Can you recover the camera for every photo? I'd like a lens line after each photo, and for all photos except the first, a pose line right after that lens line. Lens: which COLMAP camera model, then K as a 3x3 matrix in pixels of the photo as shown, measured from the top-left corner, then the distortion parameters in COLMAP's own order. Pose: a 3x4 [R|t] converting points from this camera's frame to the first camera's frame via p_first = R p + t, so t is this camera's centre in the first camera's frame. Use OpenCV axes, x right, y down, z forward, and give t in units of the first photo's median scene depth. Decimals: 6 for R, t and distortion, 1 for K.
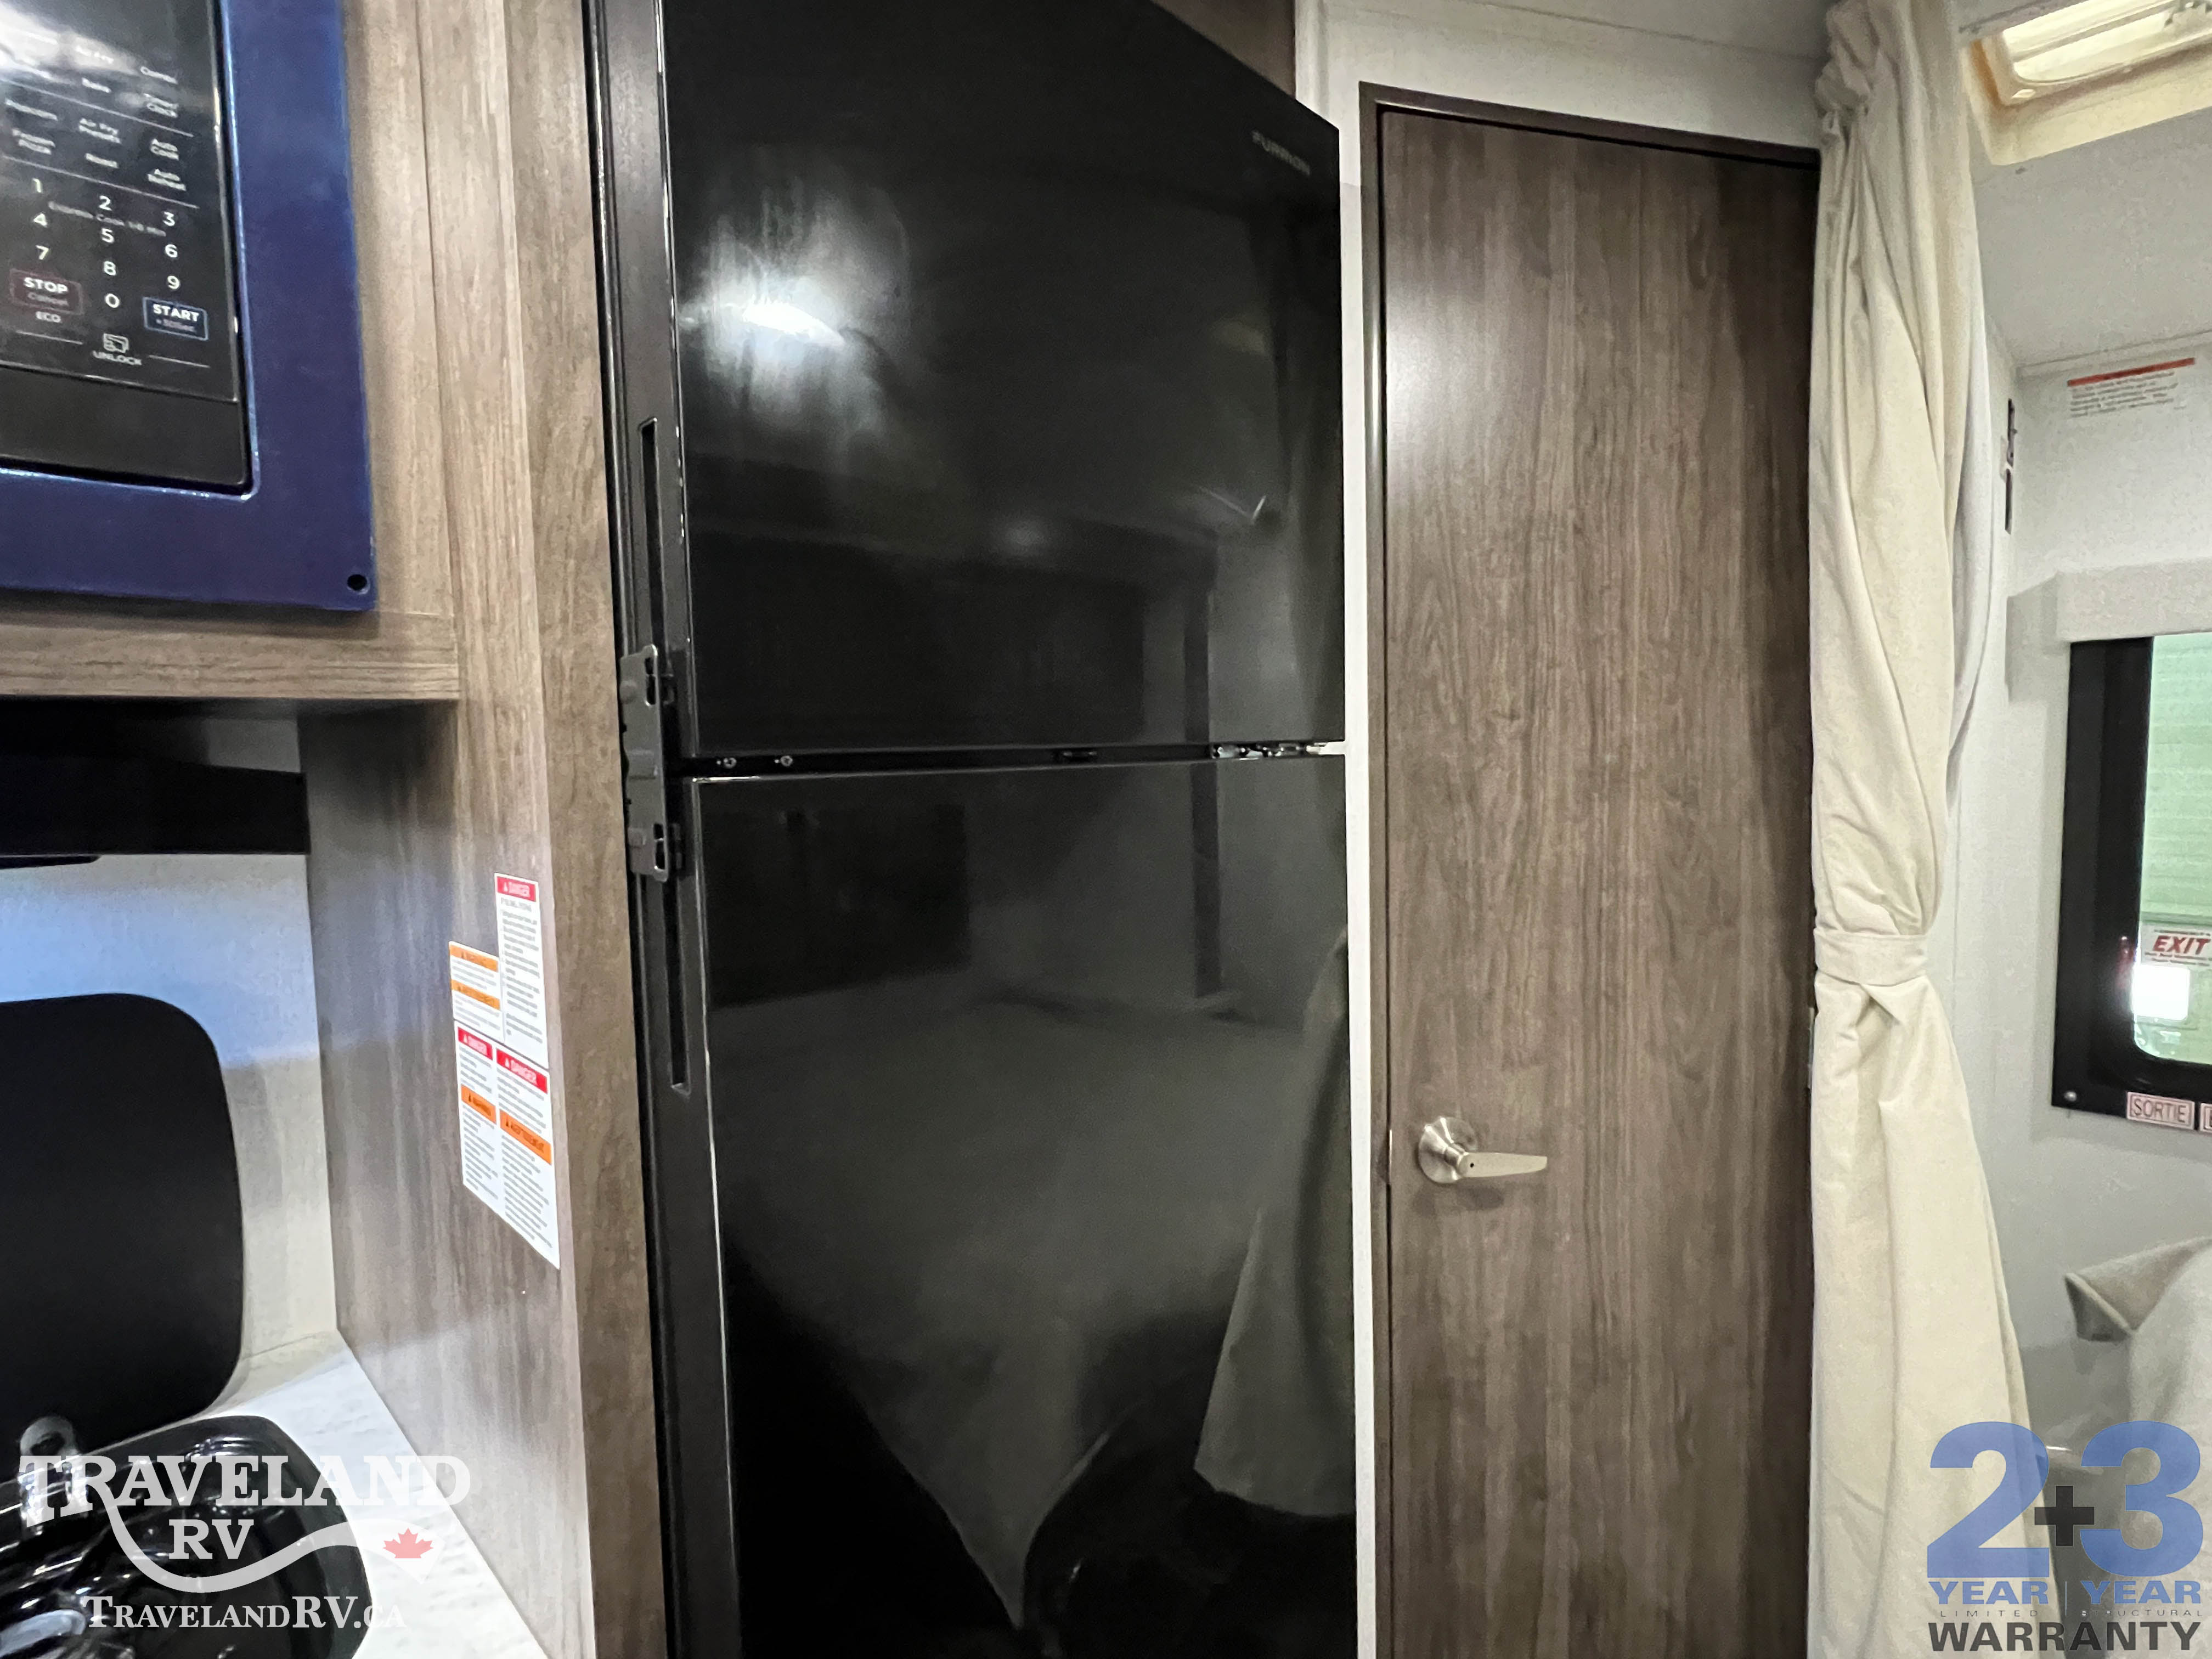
lens RADIAL K [[1104.3, 0, 1116.3], [0, 1104.3, 824.9], [0, 0, 1]] dist [-0.001695, 0.000882]
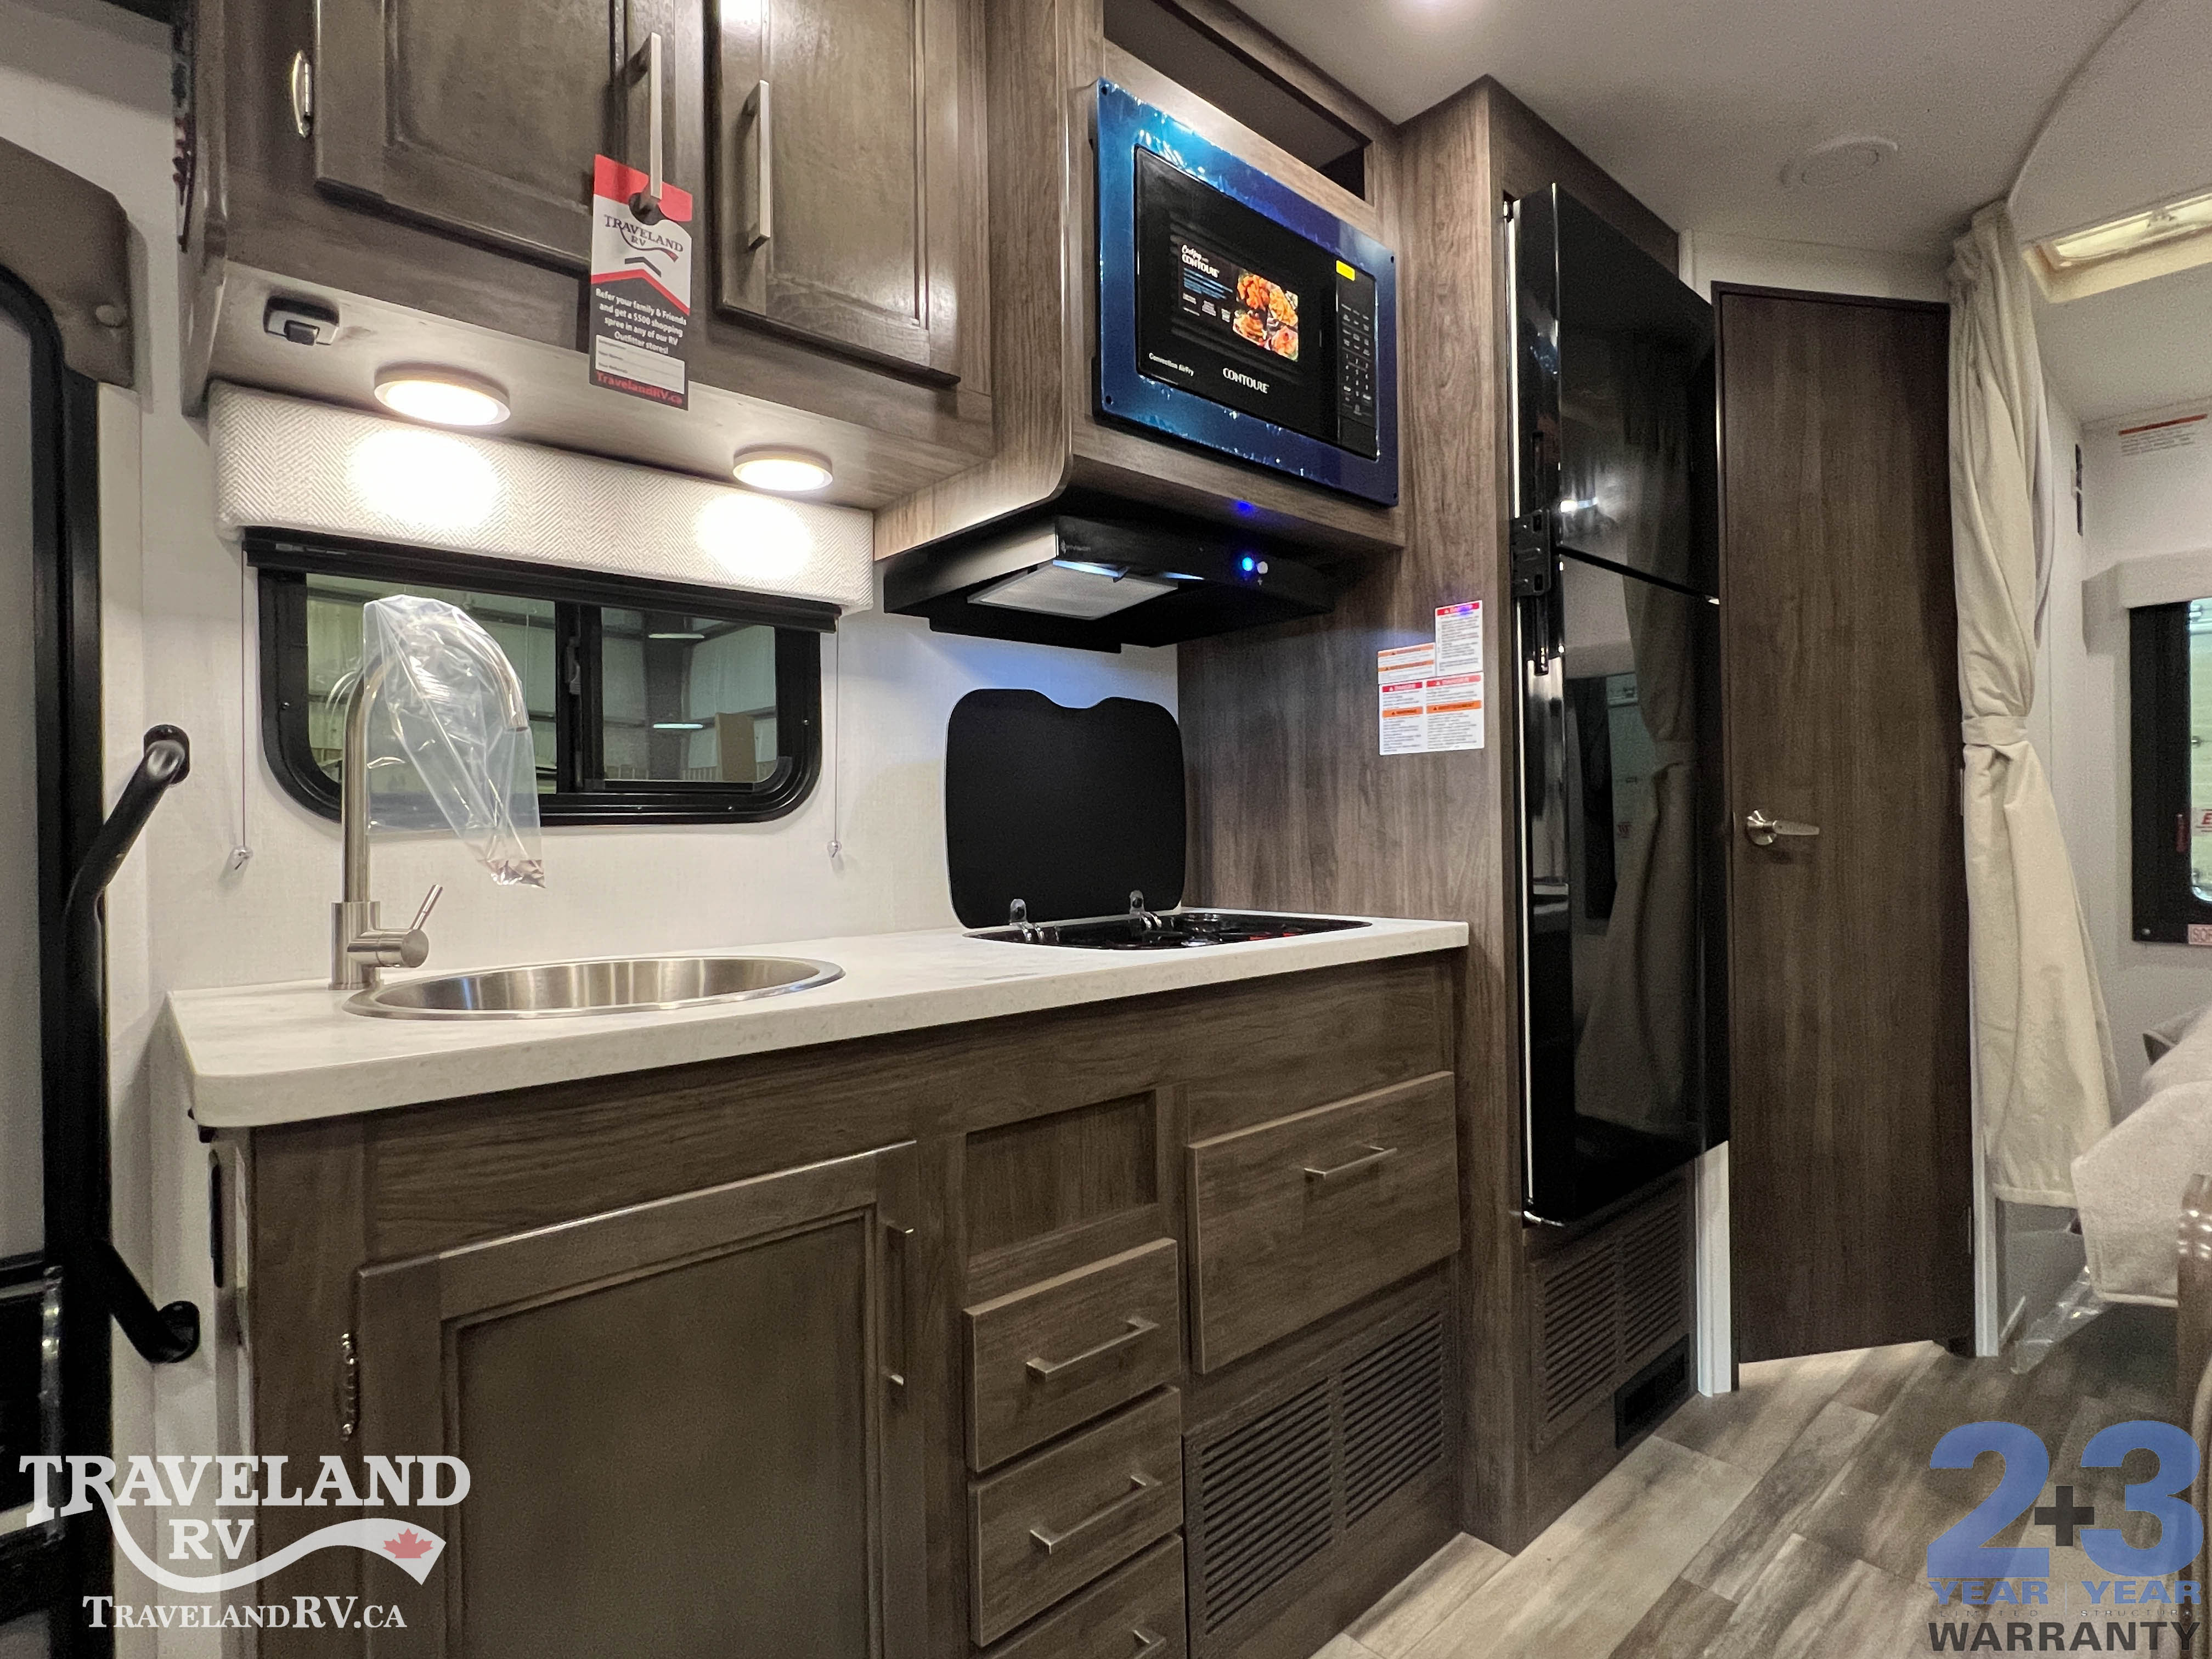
lens RADIAL K [[1104.3, 0, 1116.3], [0, 1104.3, 824.9], [0, 0, 1]] dist [-0.001695, 0.000882]
pose [[0.998006, 0.007593, -0.062663, -0.656702], [-0.011802, 0.997679, -0.067068, 0.417569], [0.062008, 0.067674, 0.995779, -0.903401]]
